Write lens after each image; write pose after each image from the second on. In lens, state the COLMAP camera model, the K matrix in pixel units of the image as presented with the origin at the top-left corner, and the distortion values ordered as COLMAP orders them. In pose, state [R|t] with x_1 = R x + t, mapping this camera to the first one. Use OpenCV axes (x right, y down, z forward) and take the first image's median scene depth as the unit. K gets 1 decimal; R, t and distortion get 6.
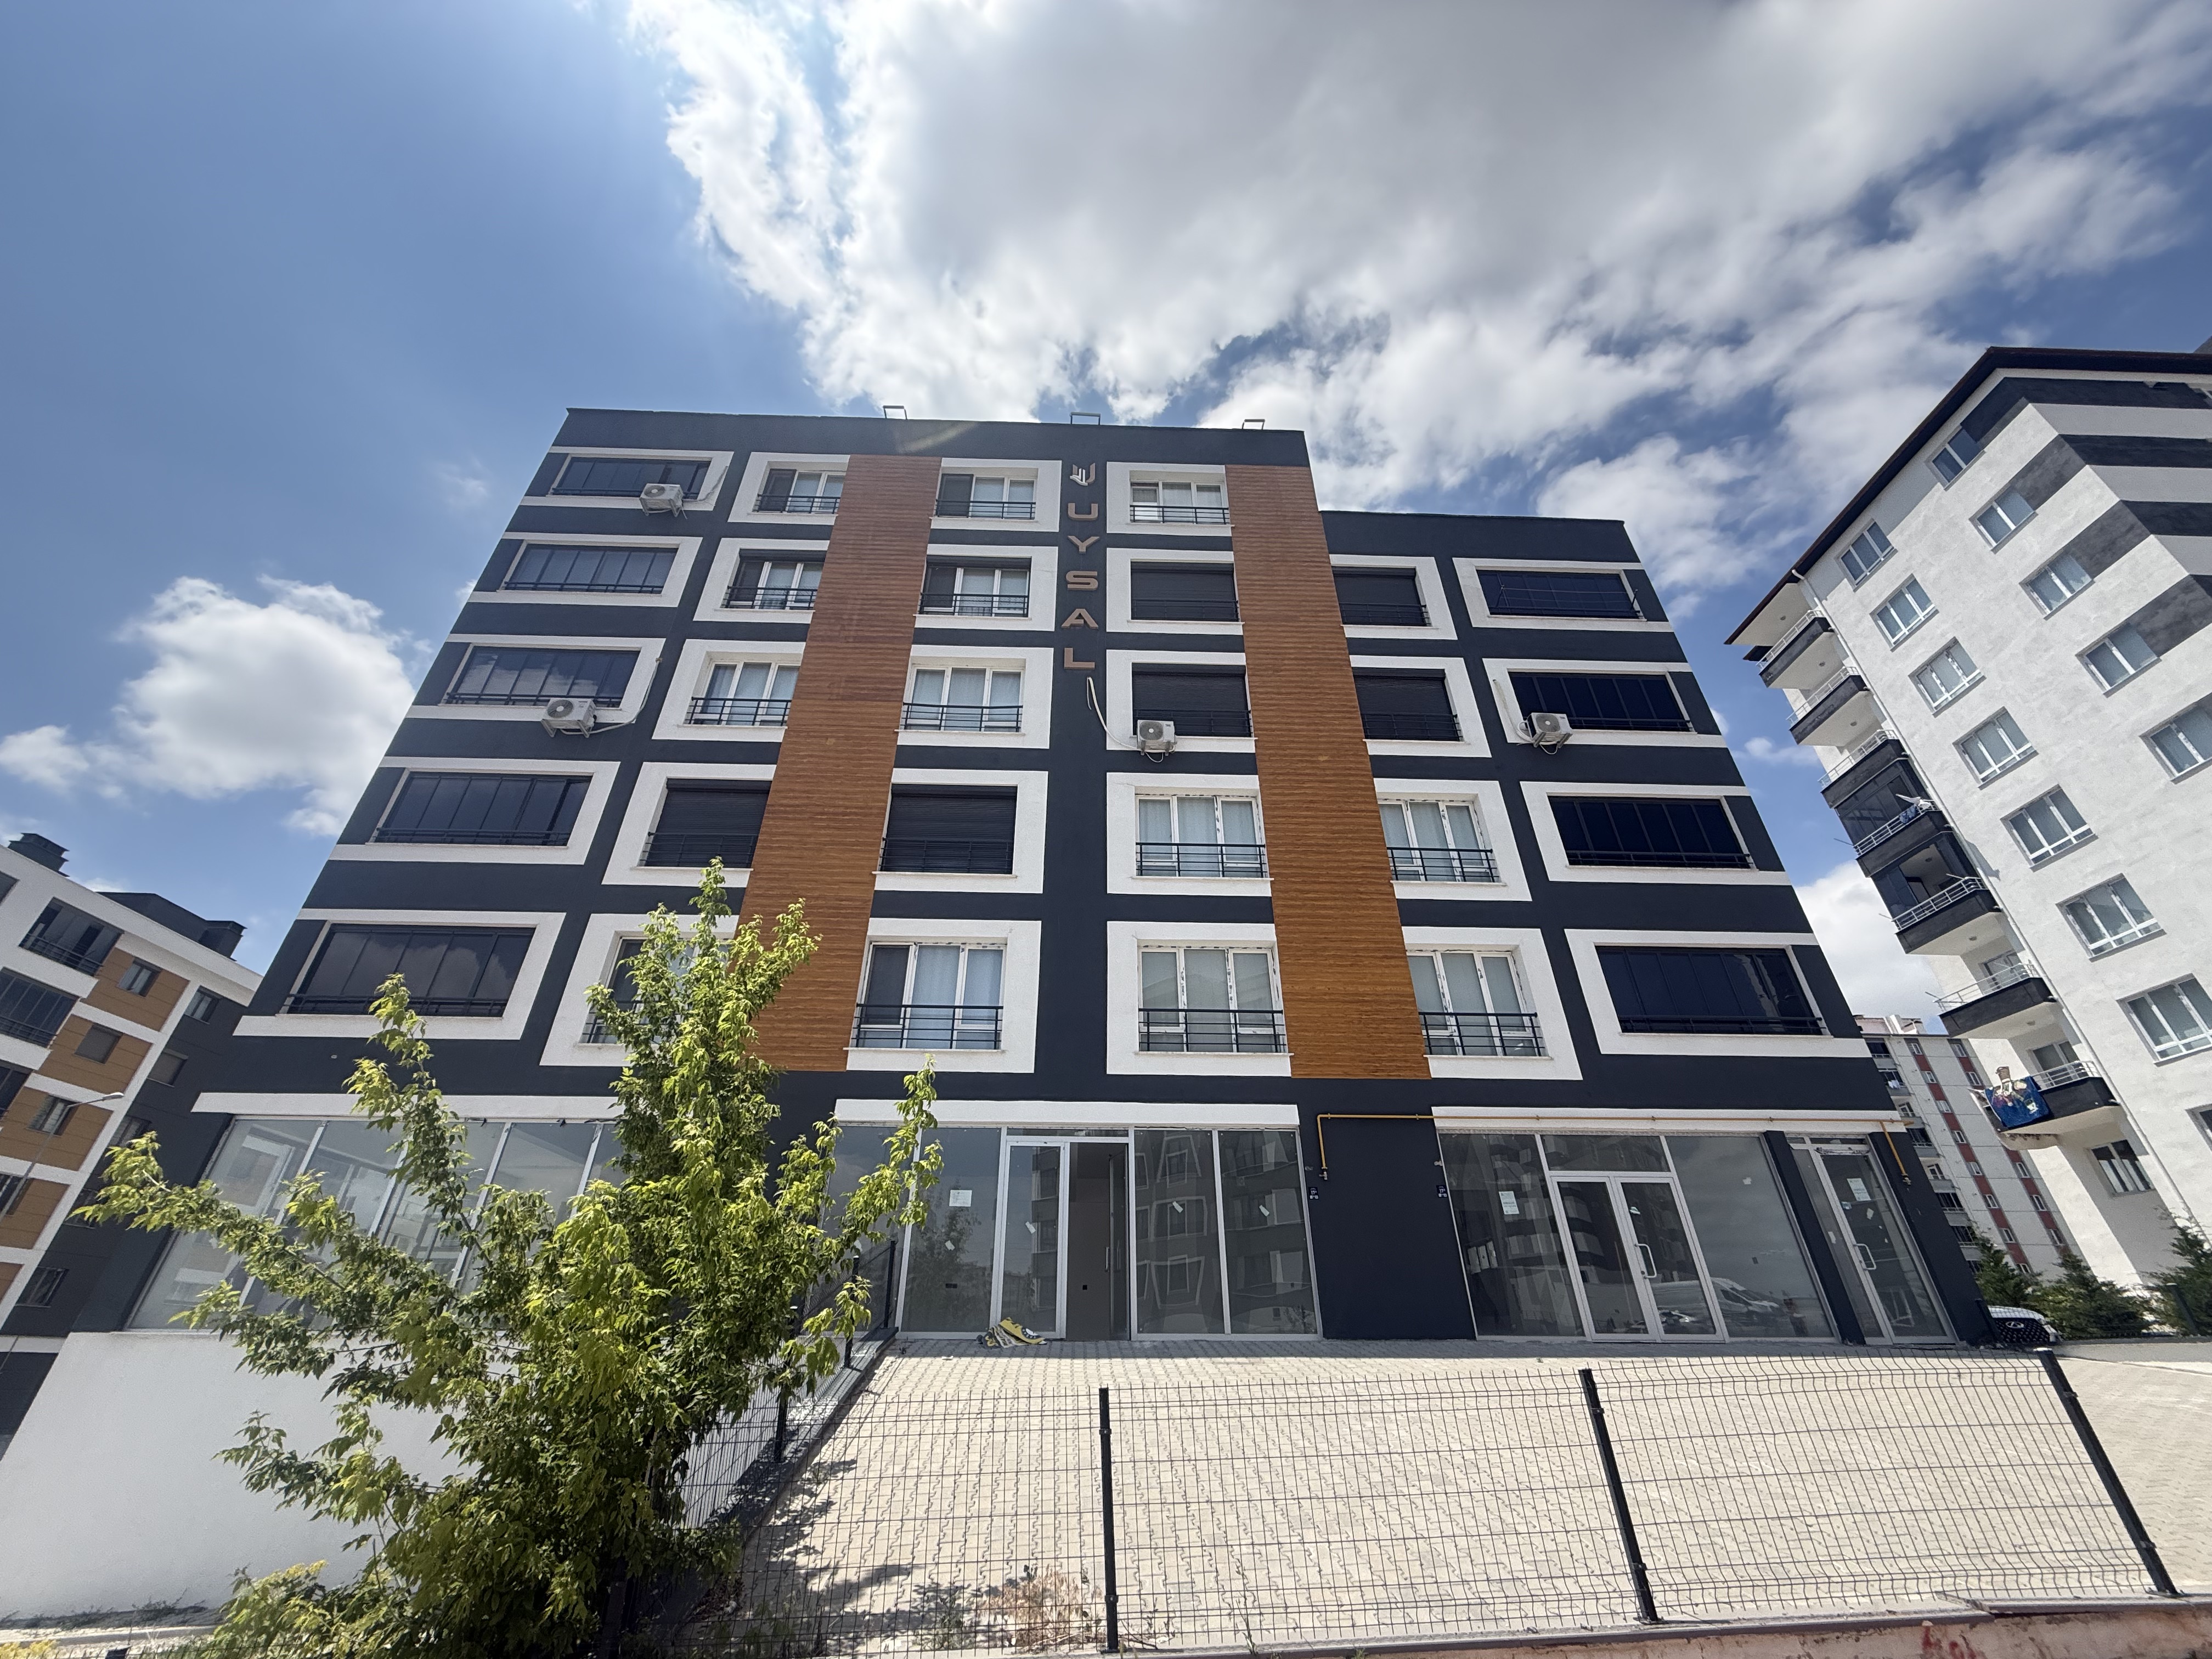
lens RADIAL K [[878.5, 0, 1105.3], [0, 878.5, 834.0], [0, 0, 1]] dist [-0.000040, -0.000237]
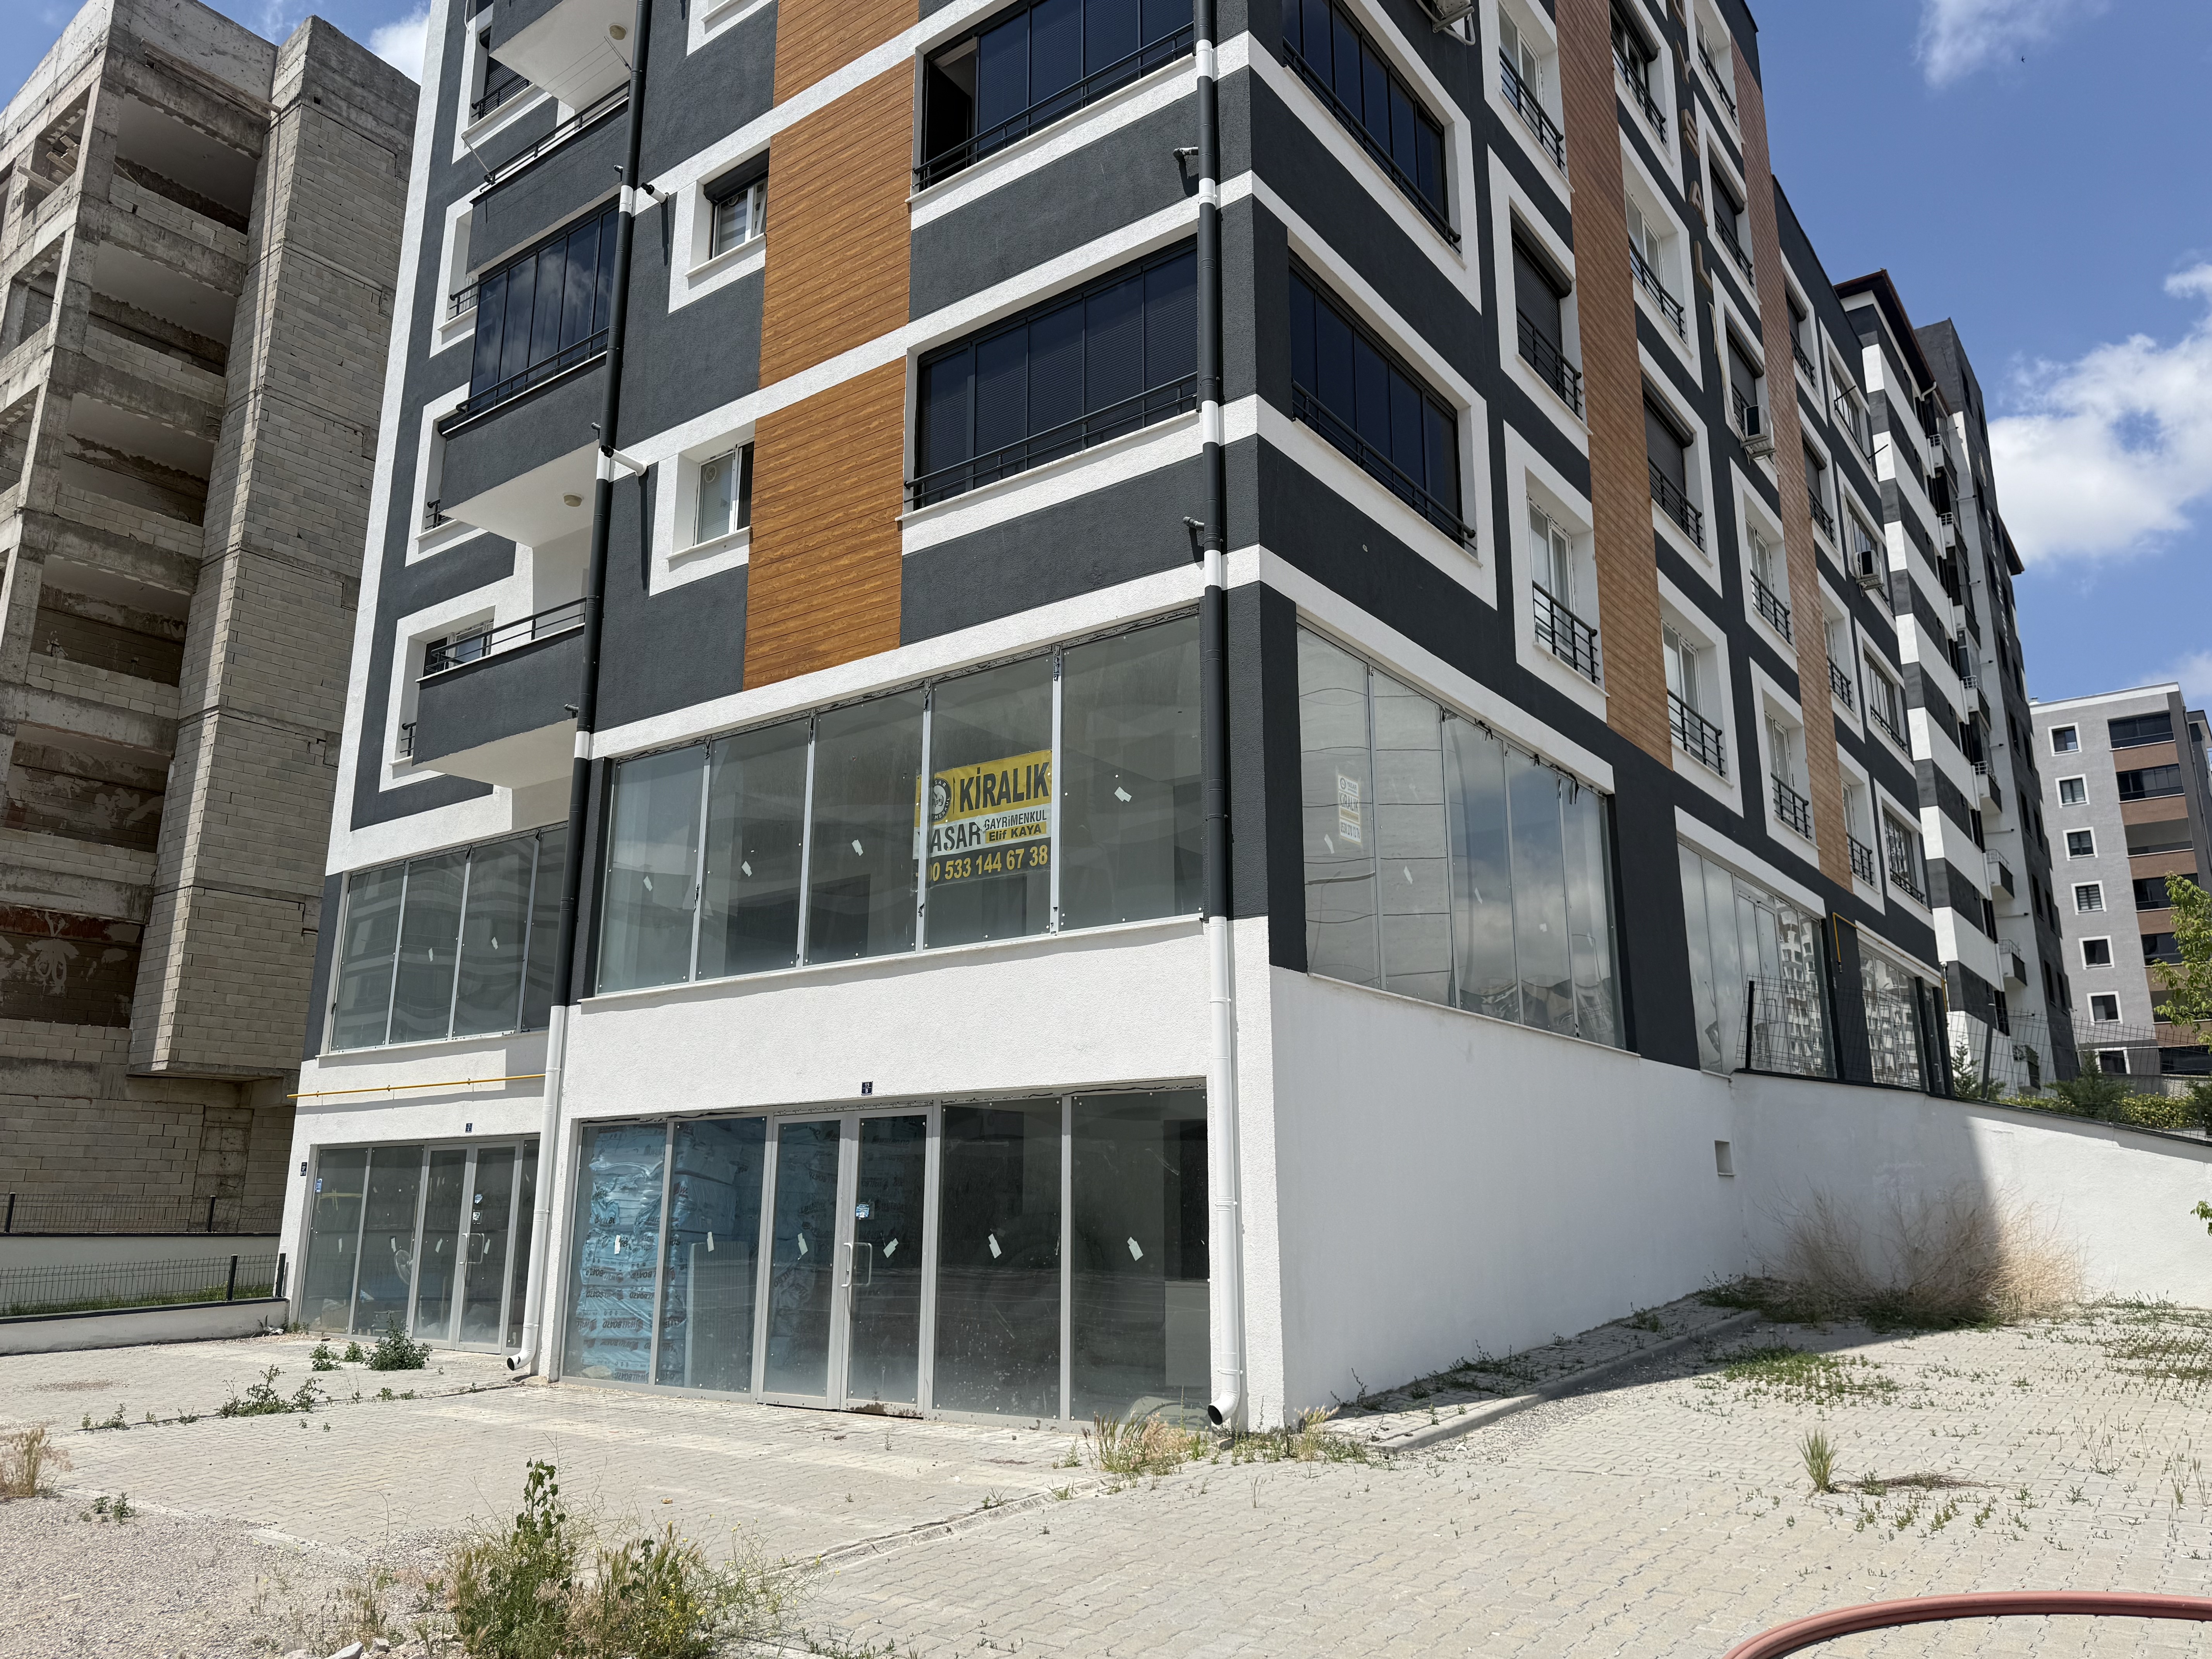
lens RADIAL K [[1586.6, 0, 1124.1], [0, 1586.6, 824.5], [0, 0, 1]] dist [0.001796, -0.000702]
pose [[0.616187, 0.187192, 0.765031, -1.370634], [-0.413863, 0.903386, 0.112297, 0.295168], [-0.670098, -0.385814, 0.634127, 0.348911]]
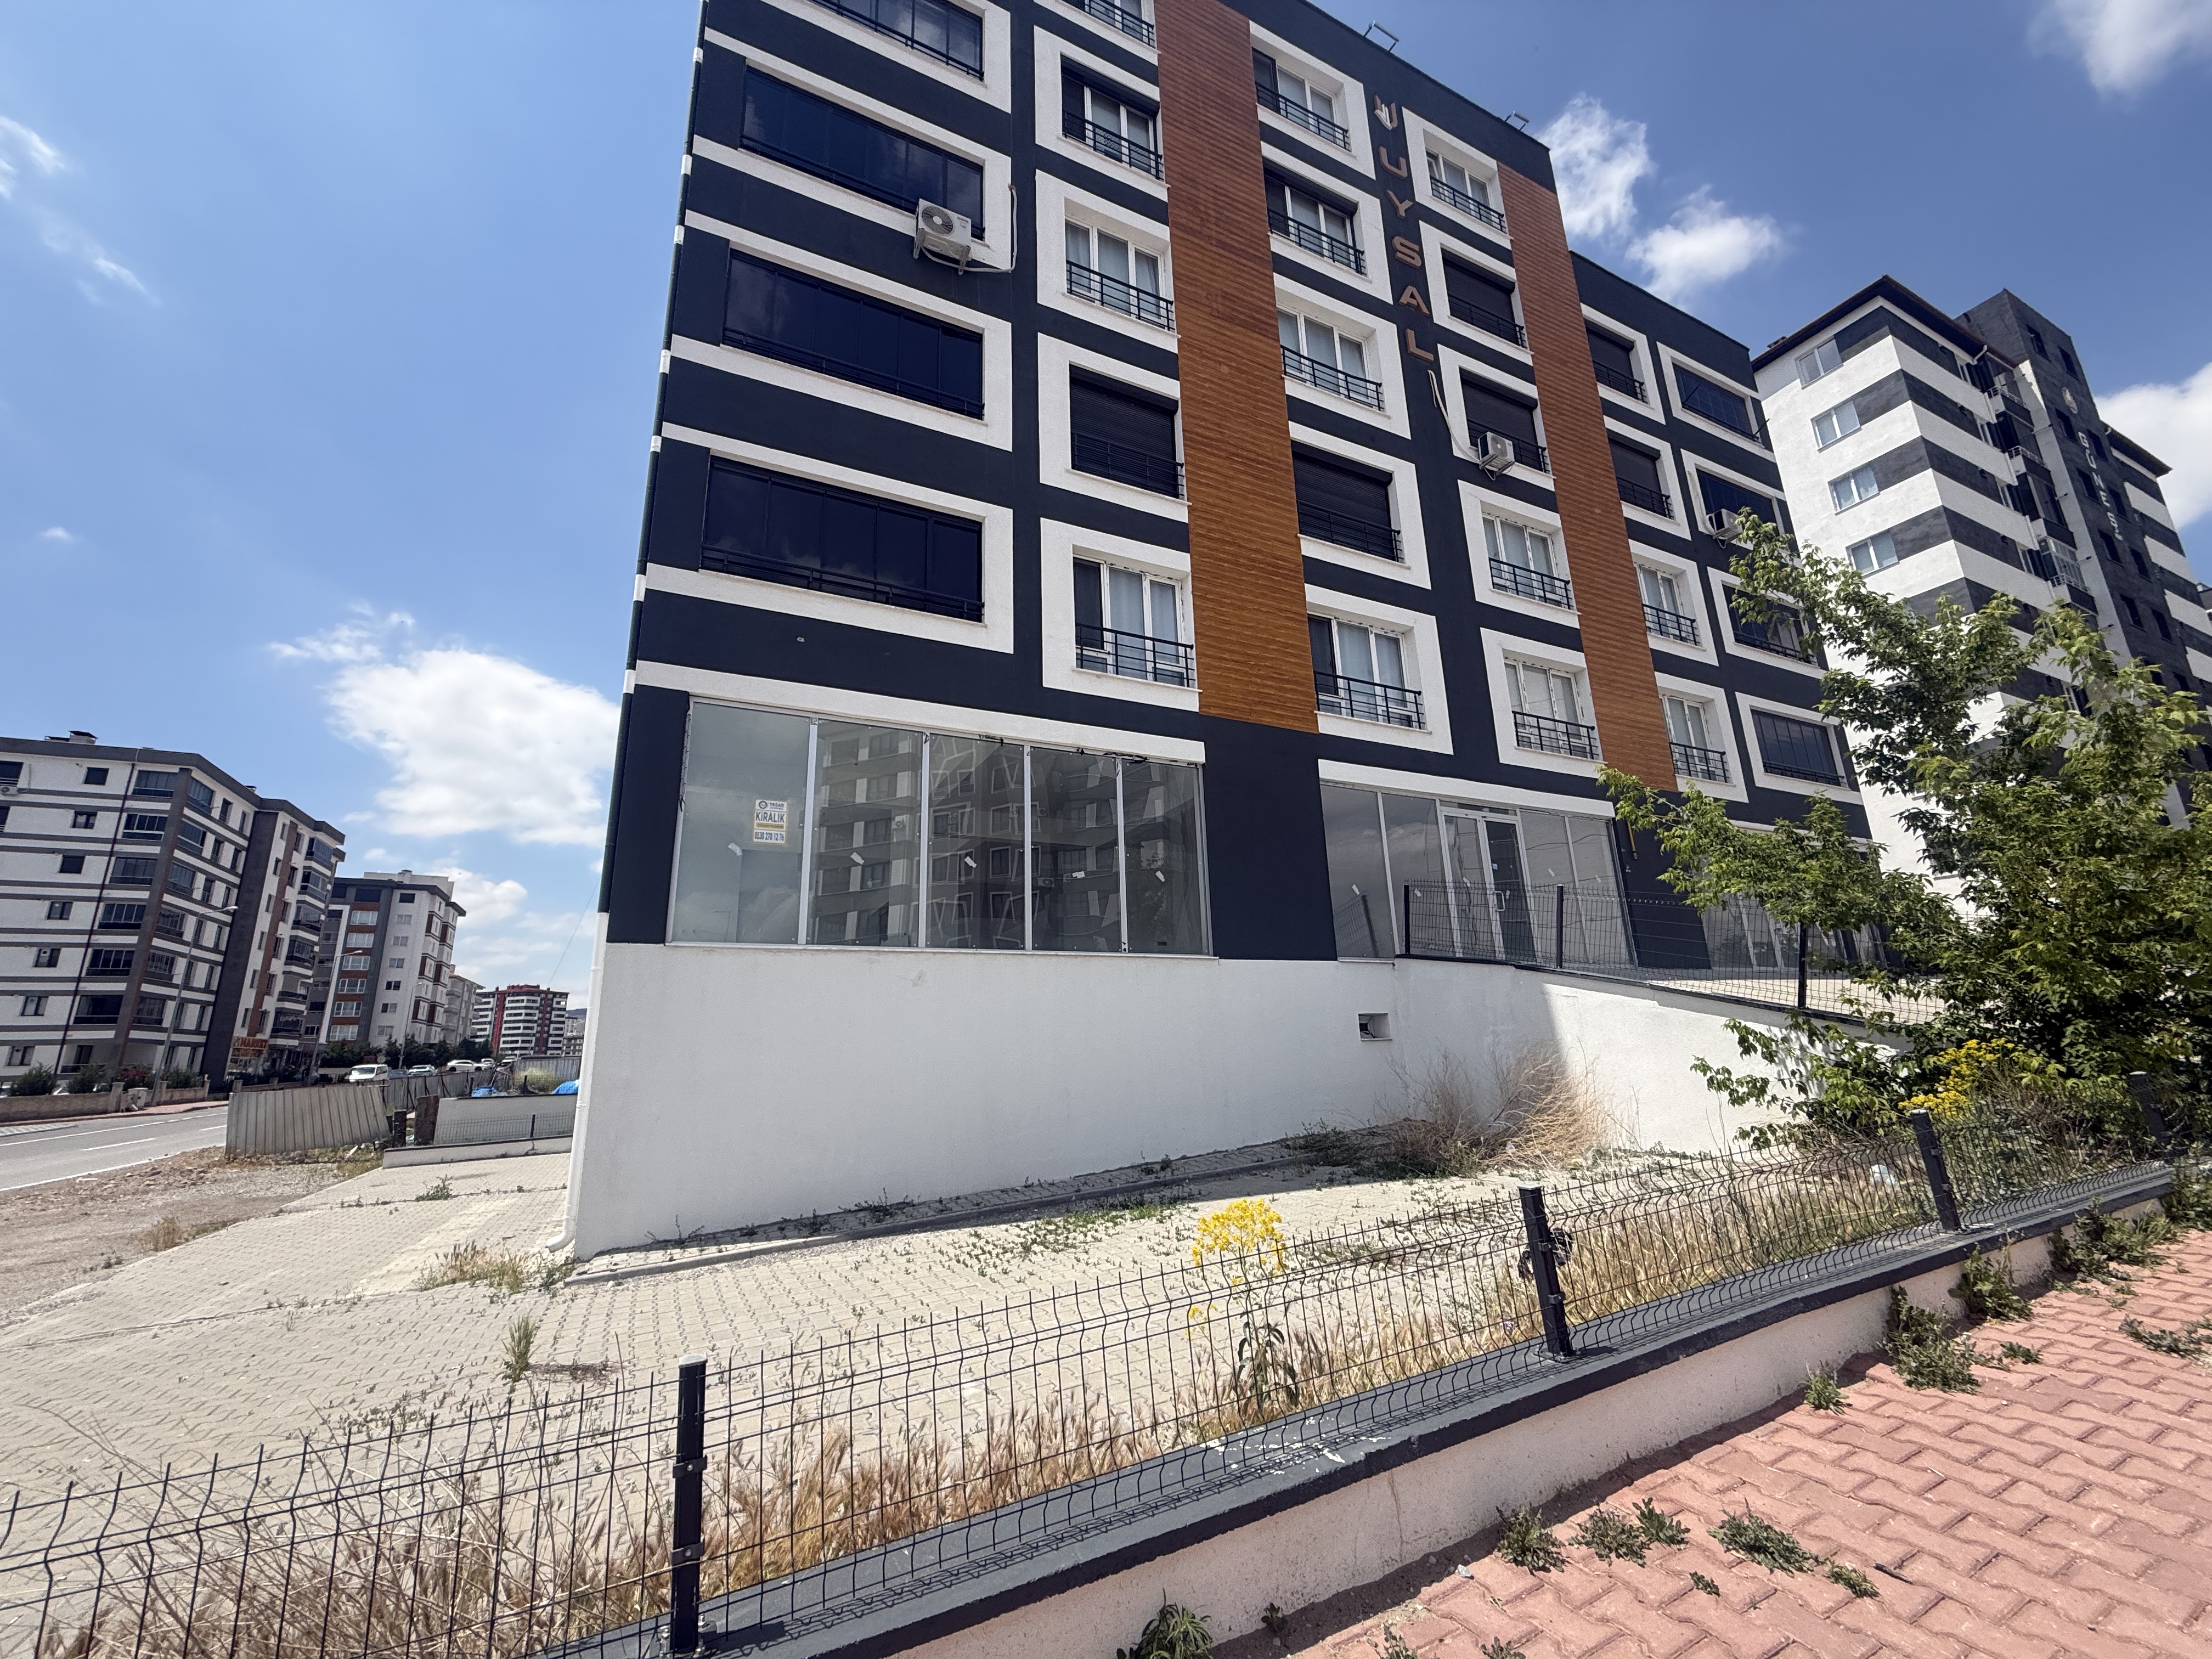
lens RADIAL K [[878.5, 0, 1099.2], [0, 878.5, 831.9], [0, 0, 1]] dist [-0.000040, -0.000237]
pose [[0.912781, 0.070536, 0.402314, -0.770636], [-0.185528, 0.949102, 0.254530, 0.138076], [-0.363883, -0.306971, 0.879408, 0.134919]]
